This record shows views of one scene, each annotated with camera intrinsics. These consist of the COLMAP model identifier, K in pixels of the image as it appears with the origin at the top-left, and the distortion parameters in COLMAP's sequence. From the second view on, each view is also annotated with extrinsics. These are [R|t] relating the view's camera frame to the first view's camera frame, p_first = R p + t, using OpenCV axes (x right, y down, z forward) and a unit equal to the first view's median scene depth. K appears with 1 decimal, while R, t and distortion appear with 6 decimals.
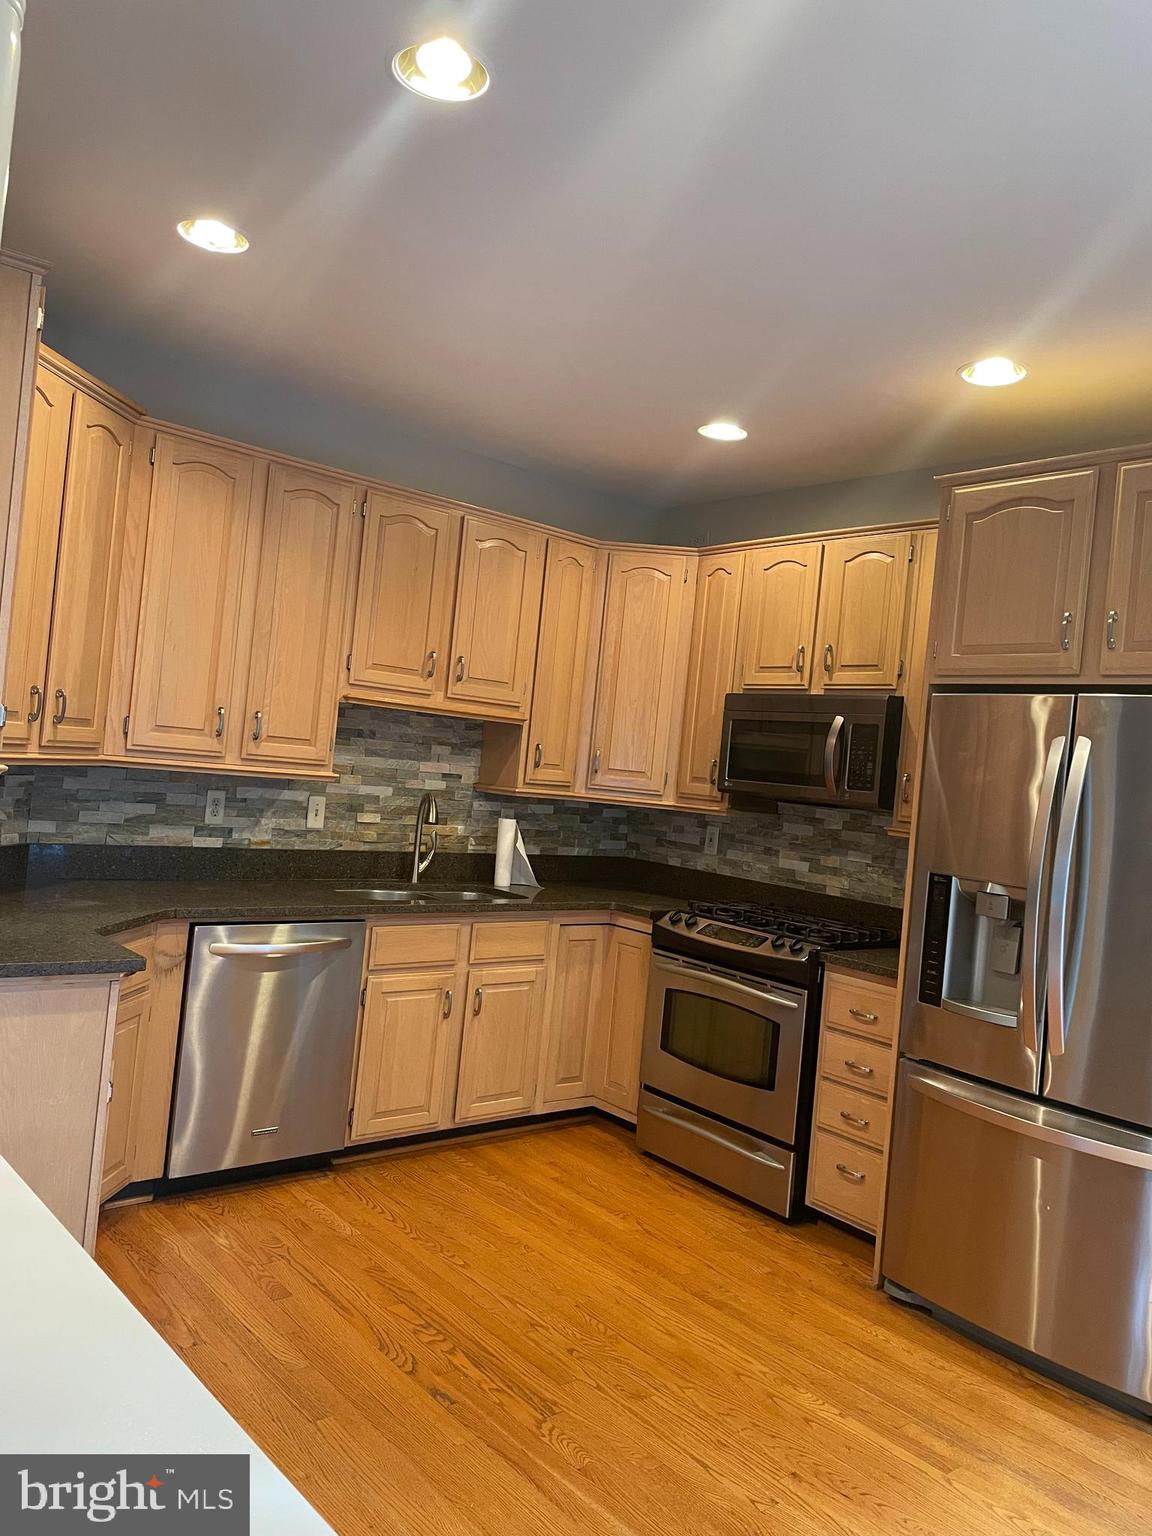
lens RADIAL K [[1141.2, 0, 576.0], [0, 1141.2, 768.0], [0, 0, 1]] dist [0.092901, -0.106835]
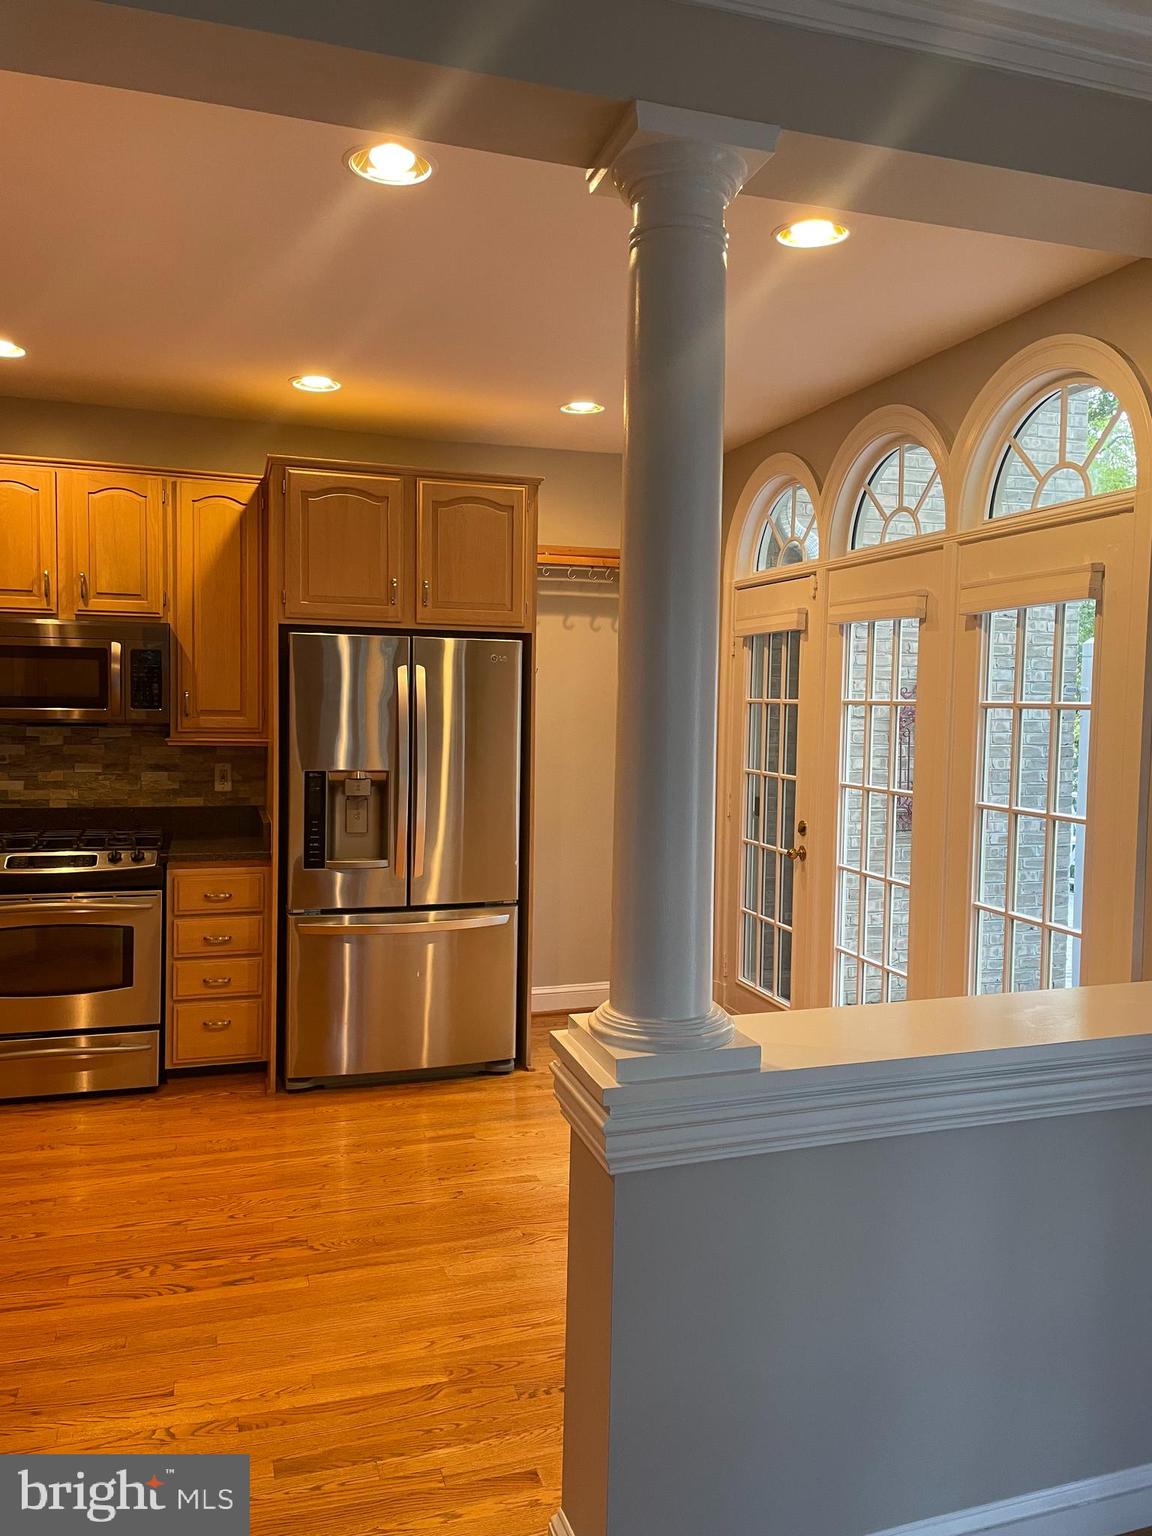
lens RADIAL K [[1141.2, 0, 576.0], [0, 1141.2, 768.0], [0, 0, 1]] dist [0.092901, -0.106835]
pose [[0.392397, -0.147158, 0.907948, -0.663912], [0.022035, 0.988339, 0.150664, -0.089959], [-0.919532, -0.039113, 0.391064, 0.180929]]
